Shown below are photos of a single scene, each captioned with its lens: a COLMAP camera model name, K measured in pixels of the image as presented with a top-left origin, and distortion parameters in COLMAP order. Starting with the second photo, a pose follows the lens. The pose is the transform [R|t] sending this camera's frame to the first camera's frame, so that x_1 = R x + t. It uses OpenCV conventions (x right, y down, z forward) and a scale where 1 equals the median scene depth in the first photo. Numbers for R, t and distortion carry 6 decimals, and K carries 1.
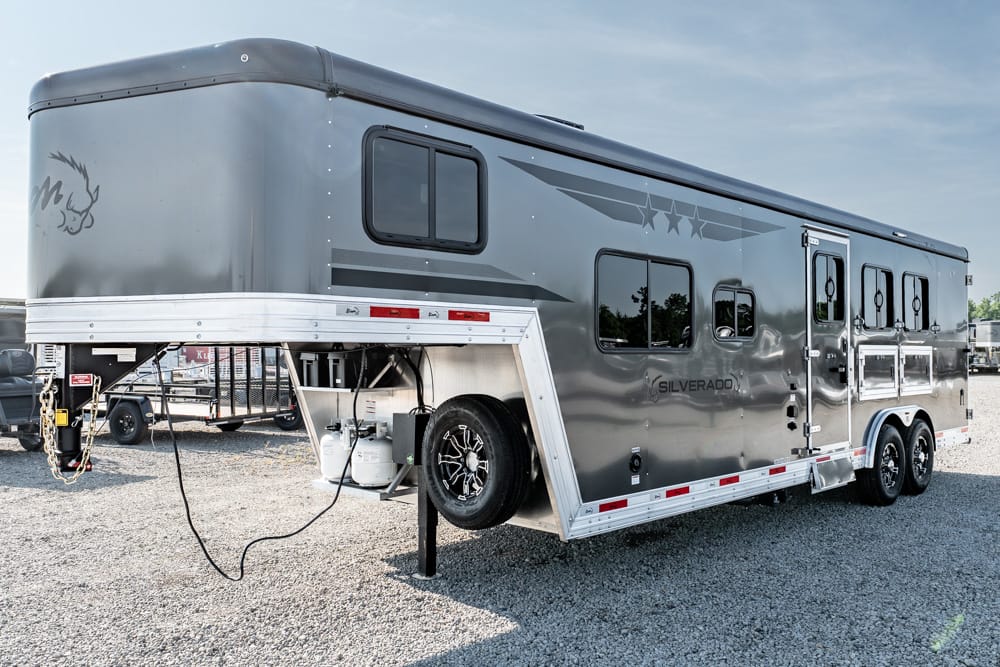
lens RADIAL K [[1357.1, 0, 572.8], [0, 1357.1, 331.9], [0, 0, 1]] dist [0.015016, 0.018280]
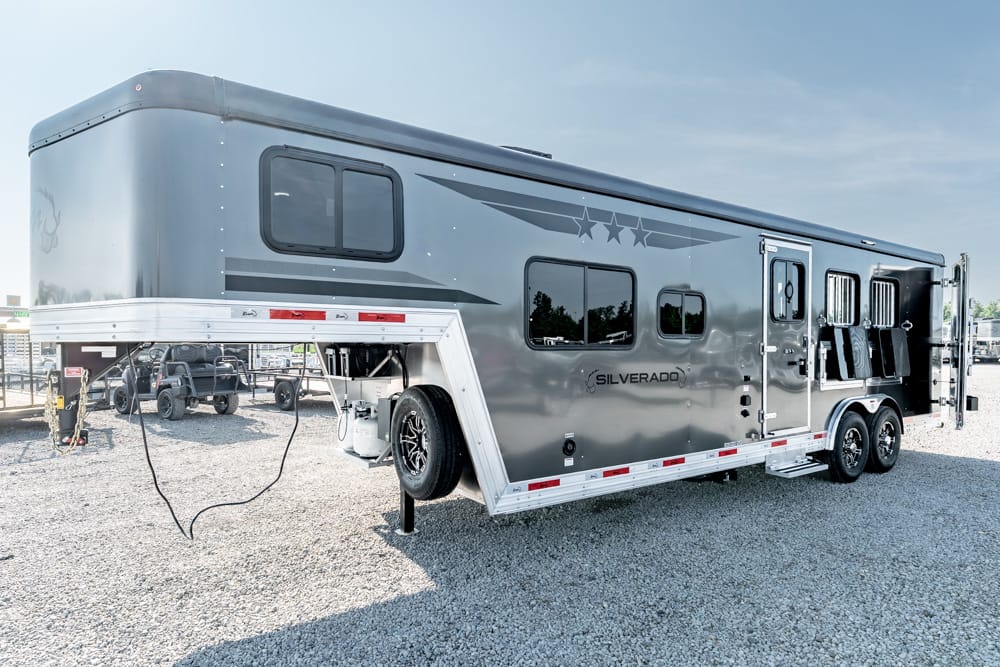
lens RADIAL K [[885.8, 0, 408.6], [0, 885.8, 370.9], [0, 0, 1]] dist [0.002503, 0.000803]
pose [[0.954838, 0.008116, -0.297017, 0.126703], [0.005184, 0.999020, 0.043964, 0.000250], [0.297082, -0.043519, 0.953860, 0.241232]]
